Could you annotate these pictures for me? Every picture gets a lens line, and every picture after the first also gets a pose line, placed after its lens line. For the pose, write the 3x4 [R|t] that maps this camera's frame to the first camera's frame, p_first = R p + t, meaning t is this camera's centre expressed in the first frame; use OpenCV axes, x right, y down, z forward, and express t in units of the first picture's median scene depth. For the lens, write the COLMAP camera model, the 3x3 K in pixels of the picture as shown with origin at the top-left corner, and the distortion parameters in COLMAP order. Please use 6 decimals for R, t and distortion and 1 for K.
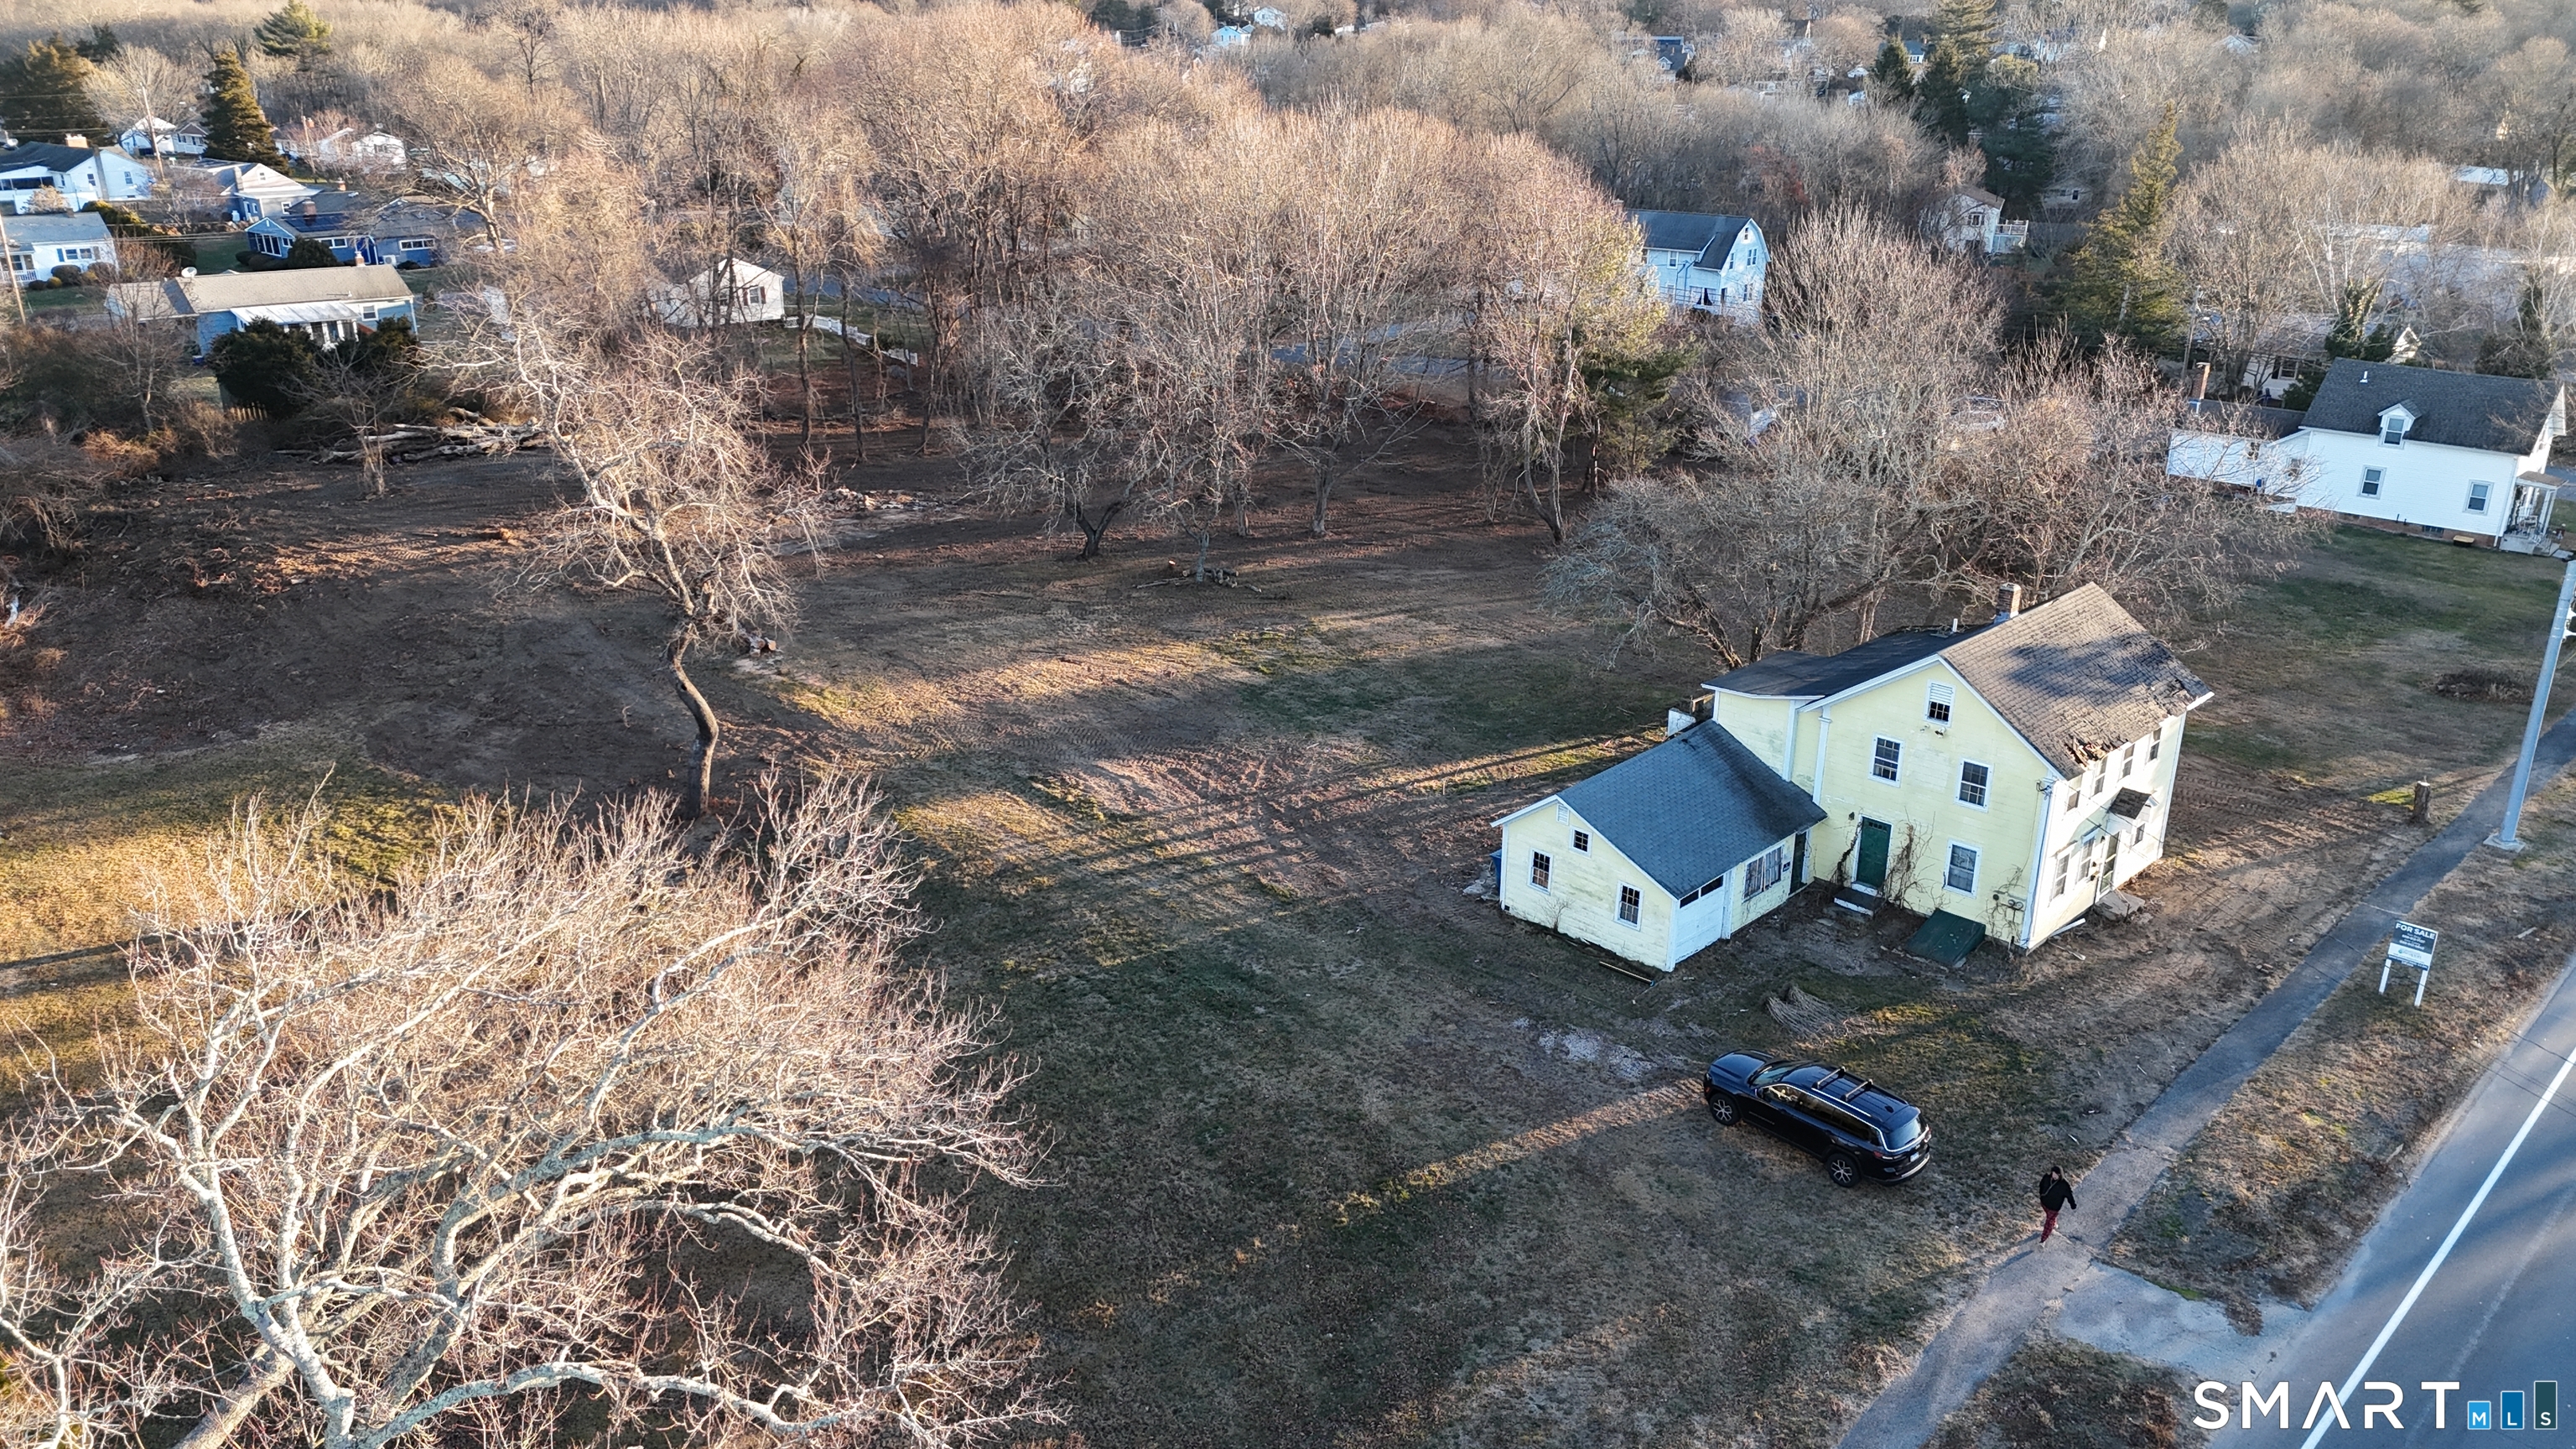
lens RADIAL K [[1868.7, 0, 1288.0], [0, 1868.7, 724.5], [0, 0, 1]] dist [0.083673, -0.071553]
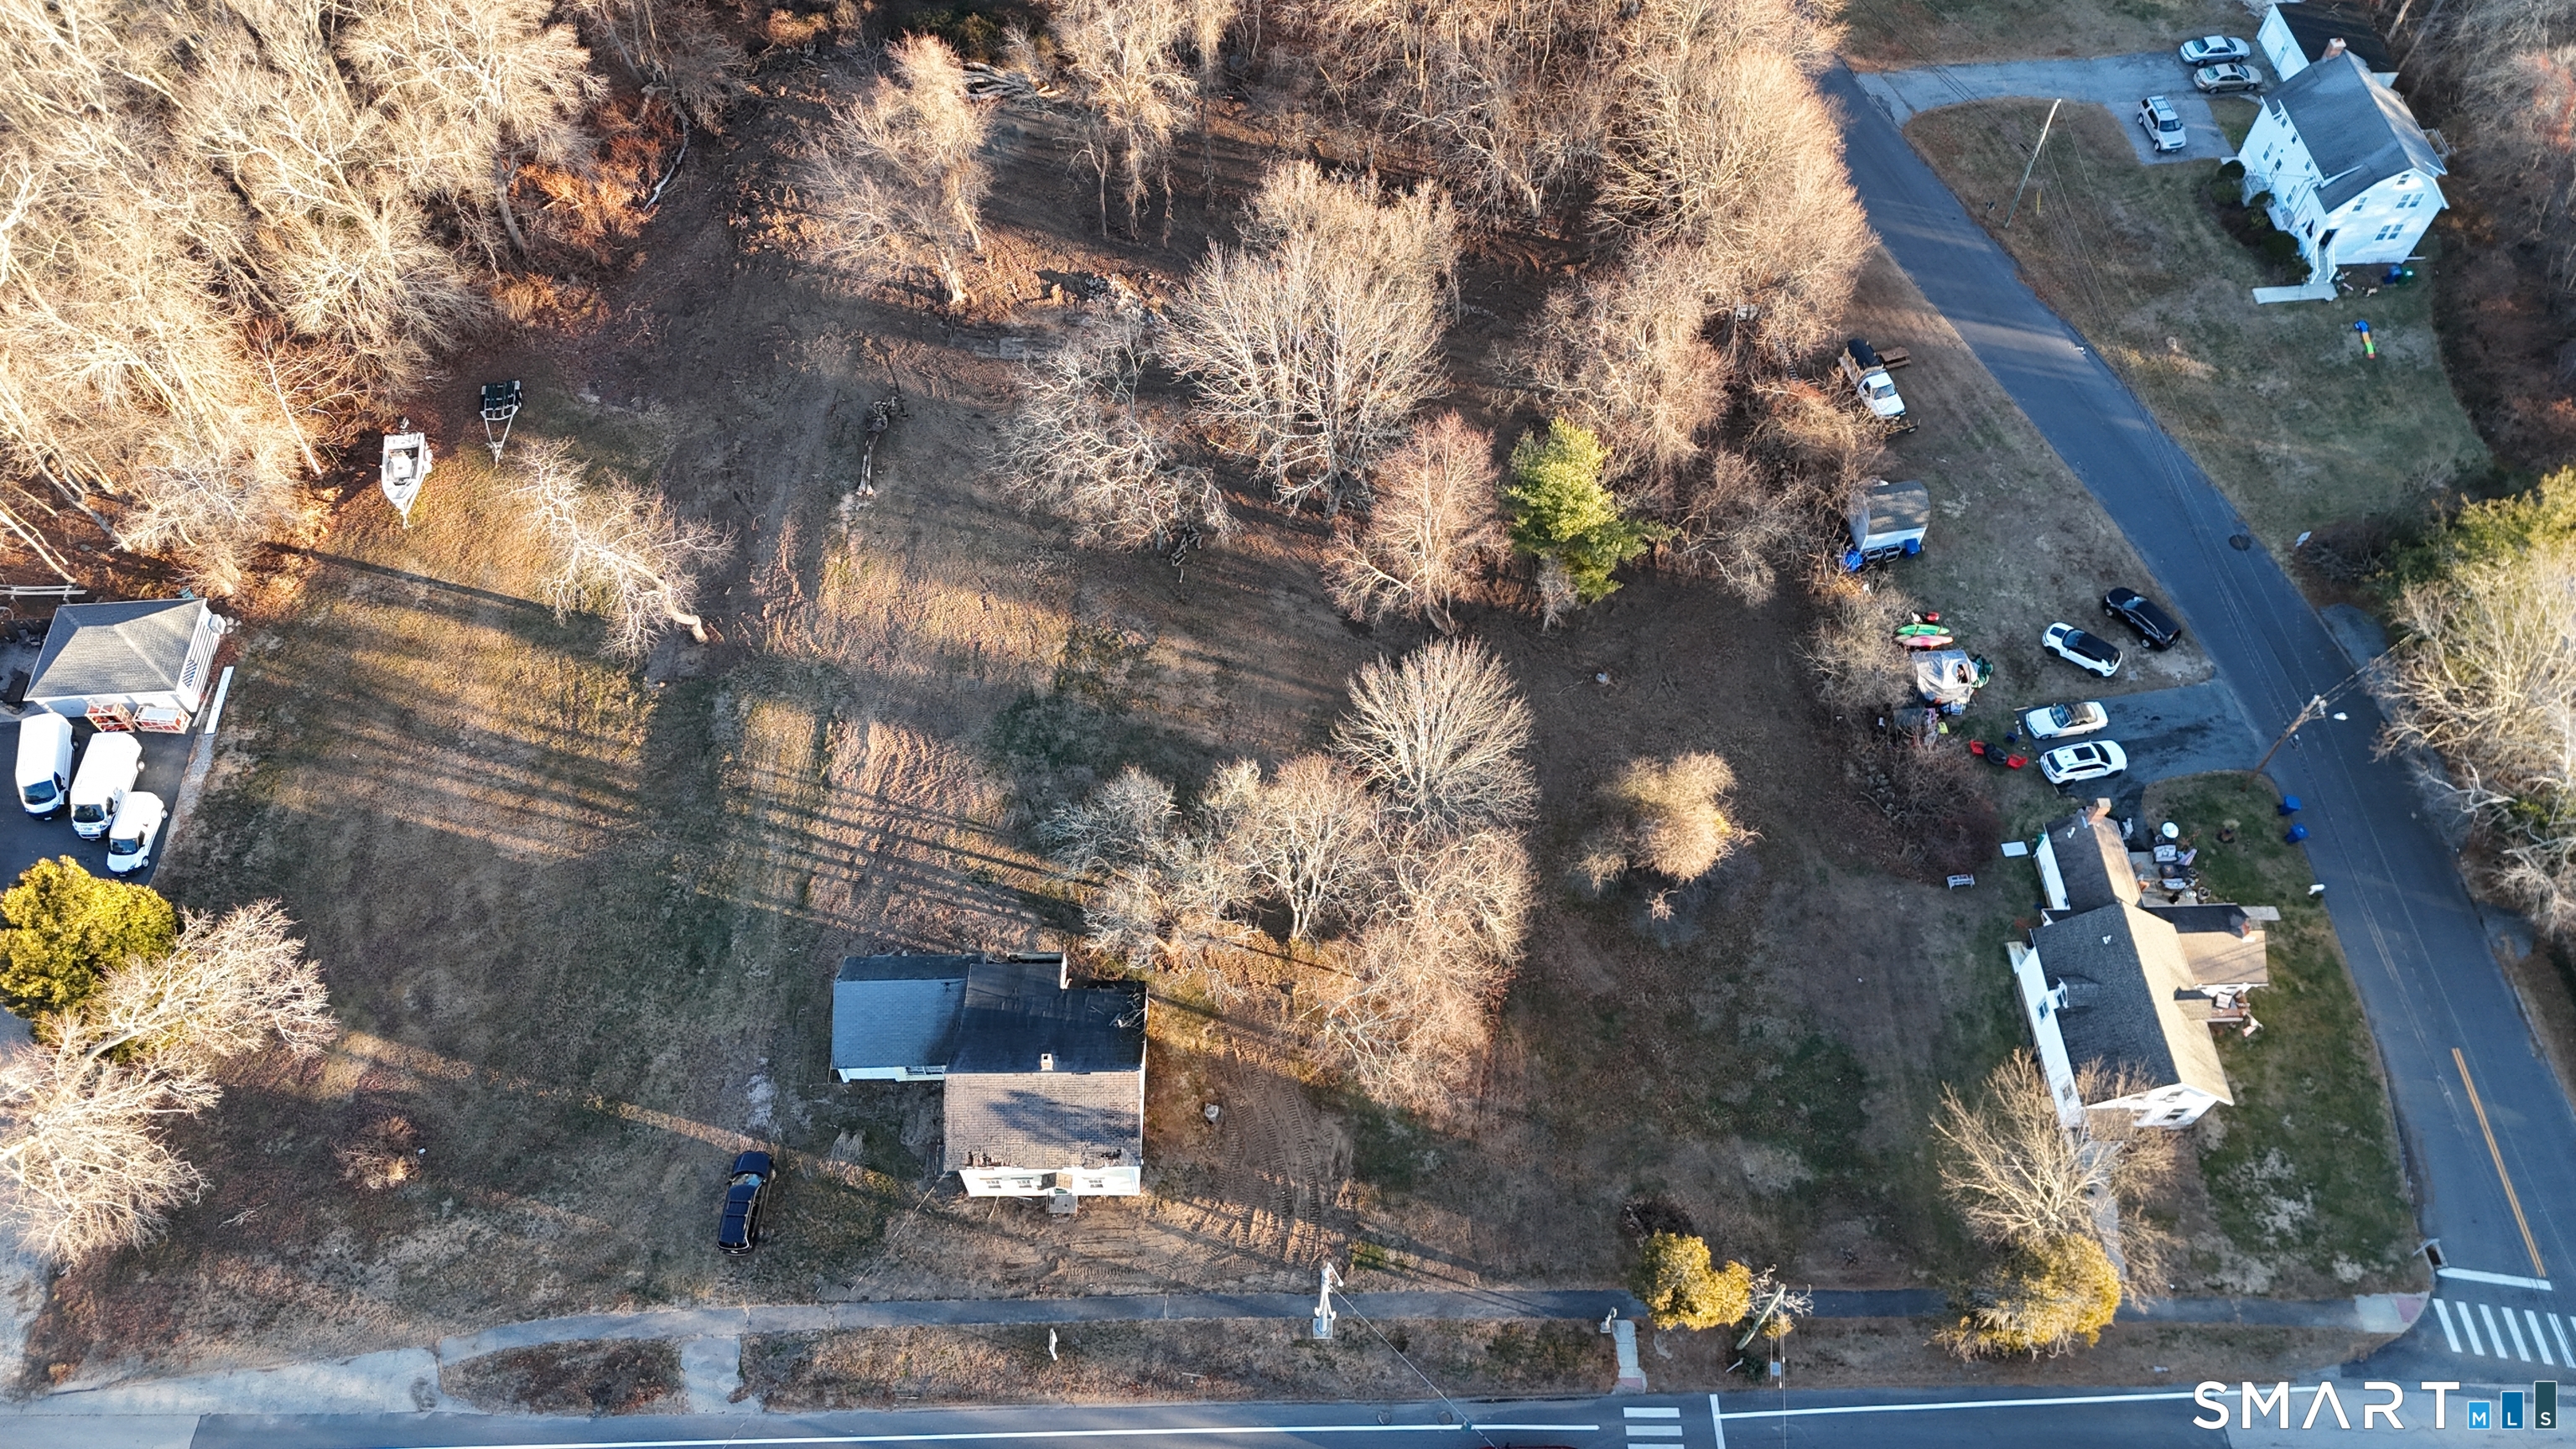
lens RADIAL K [[1868.7, 0, 1288.0], [0, 1868.7, 724.5], [0, 0, 1]] dist [0.083673, -0.071553]
pose [[0.708791, 0.587092, -0.391073, 0.773952], [-0.235709, 0.719629, 0.653127, -1.096562], [0.664873, -0.370752, 0.648450, 0.118741]]
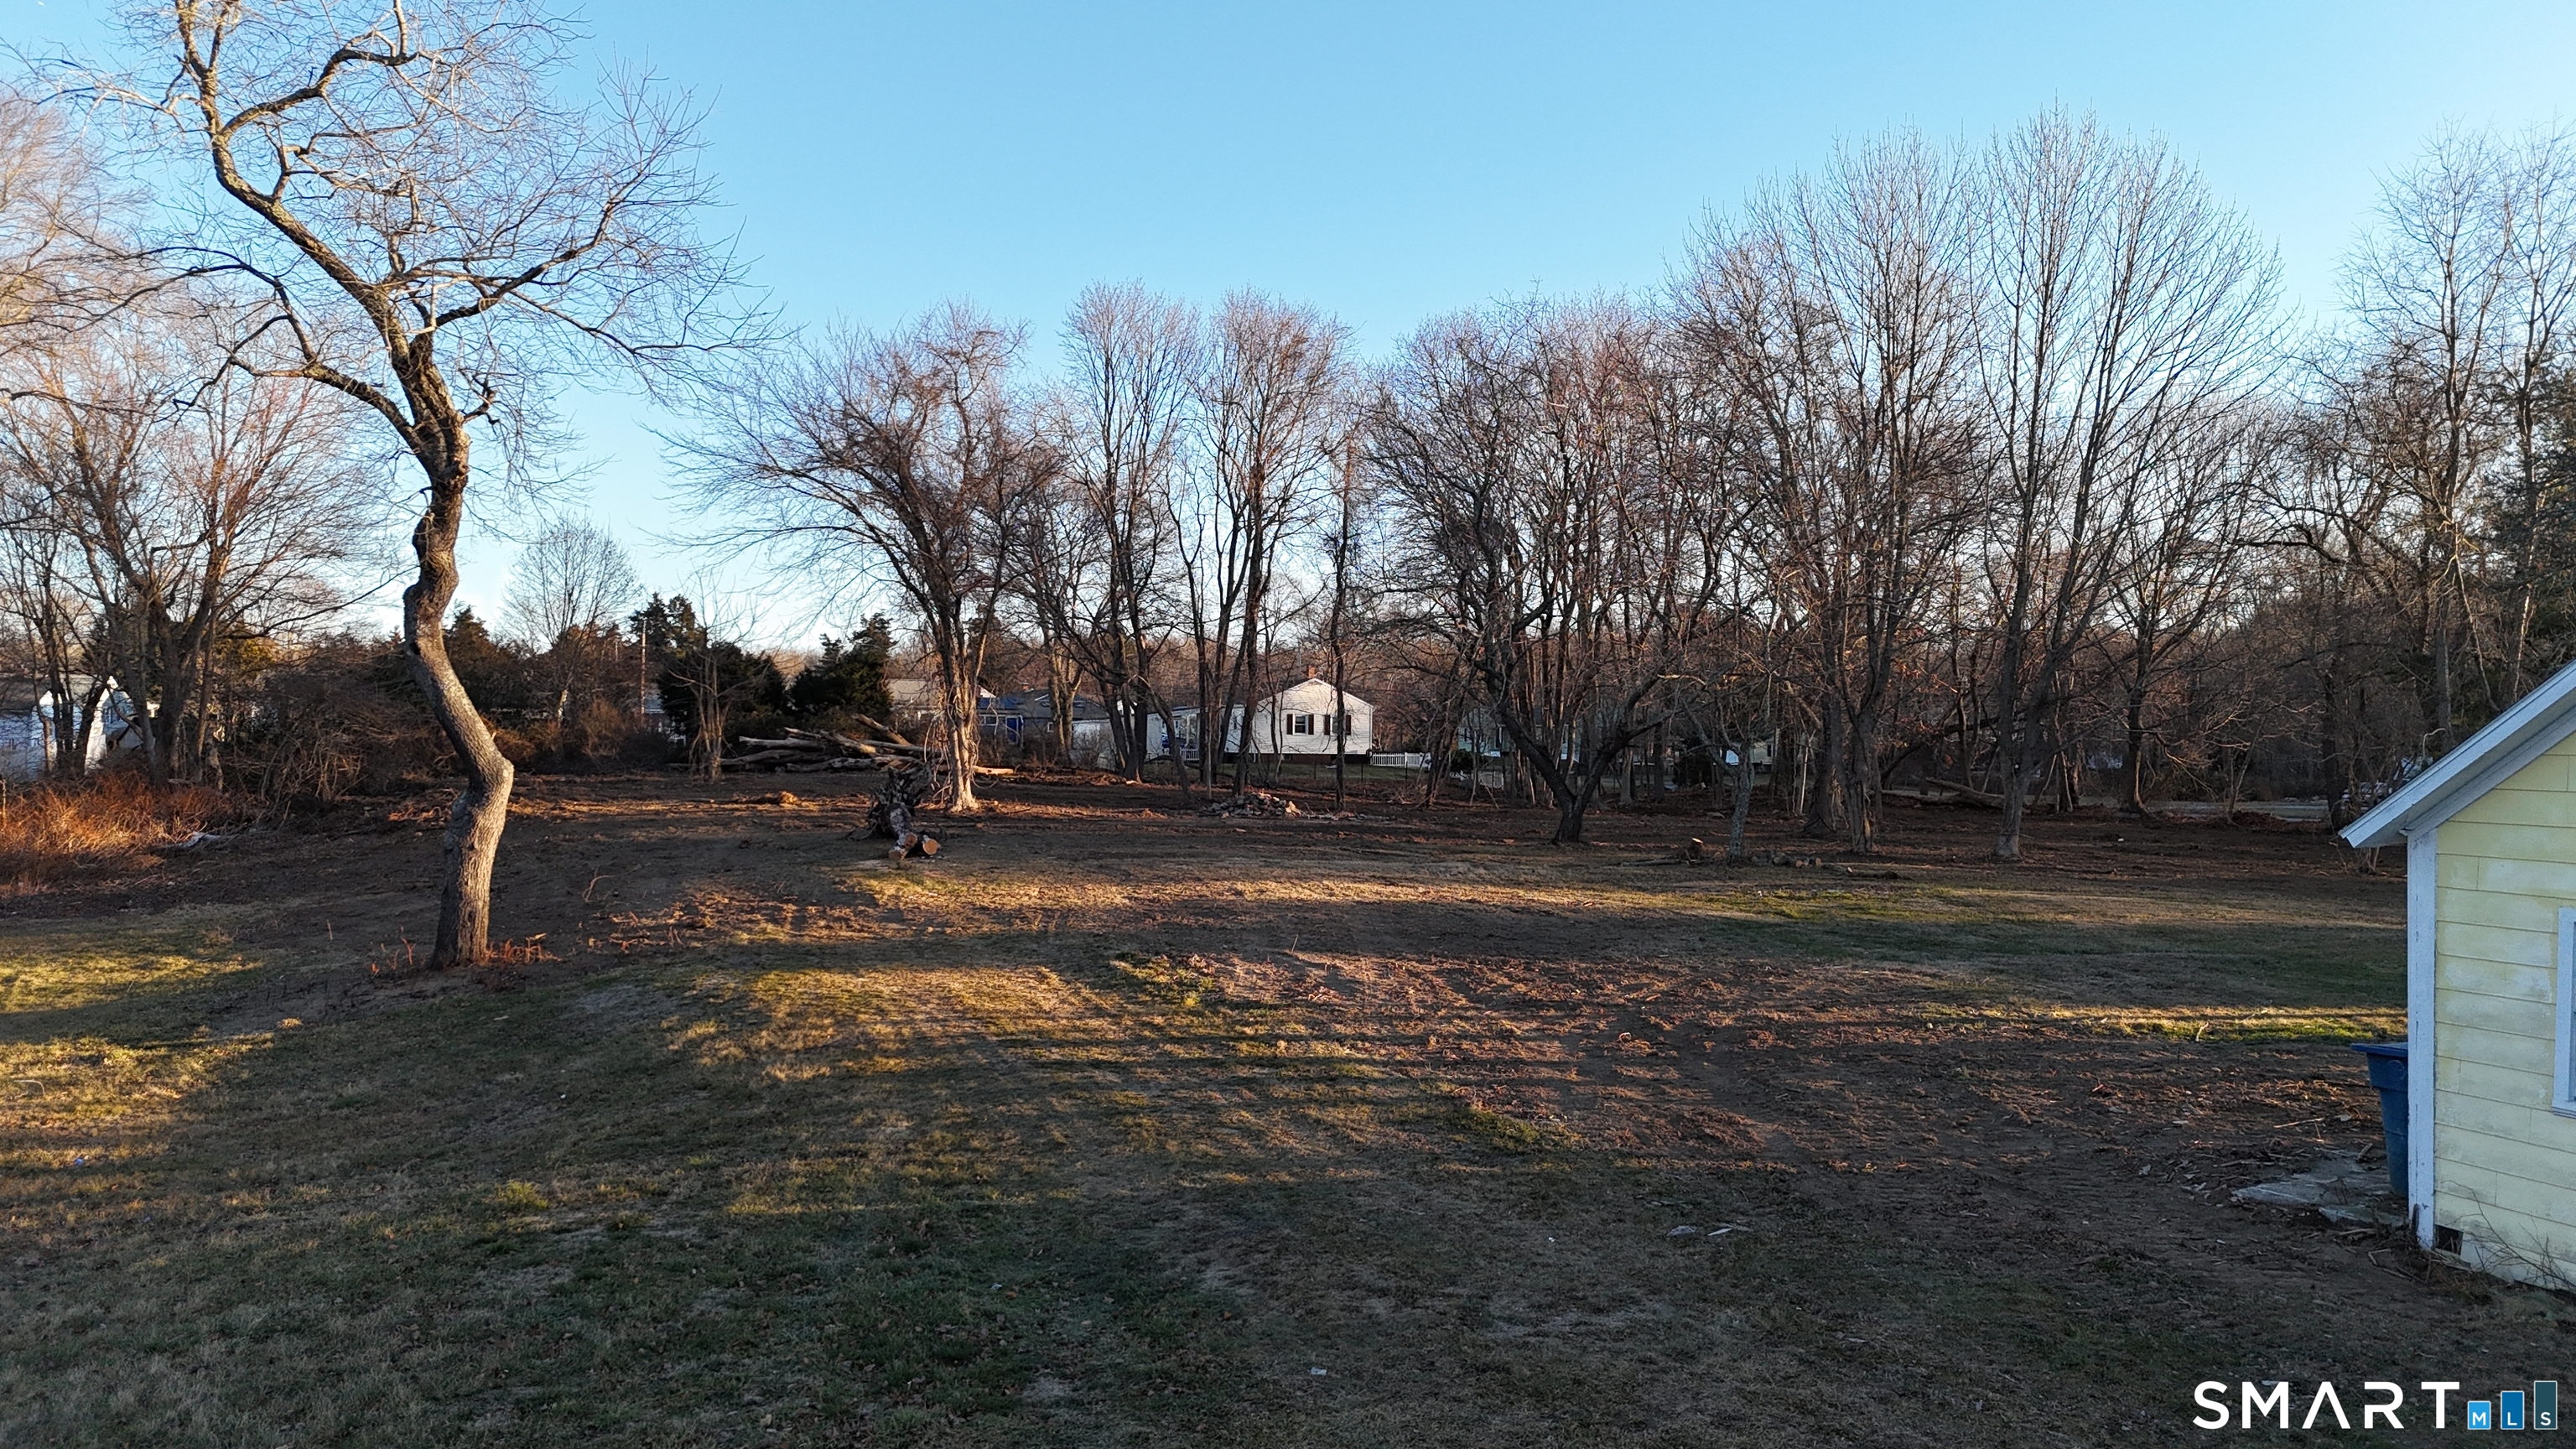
lens RADIAL K [[1868.7, 0, 1288.0], [0, 1868.7, 724.5], [0, 0, 1]] dist [0.083673, -0.071553]
pose [[0.914750, -0.002086, -0.404015, 0.063796], [-0.144927, 0.931742, -0.332947, 0.105040], [0.377133, 0.363116, 0.852008, 0.563948]]
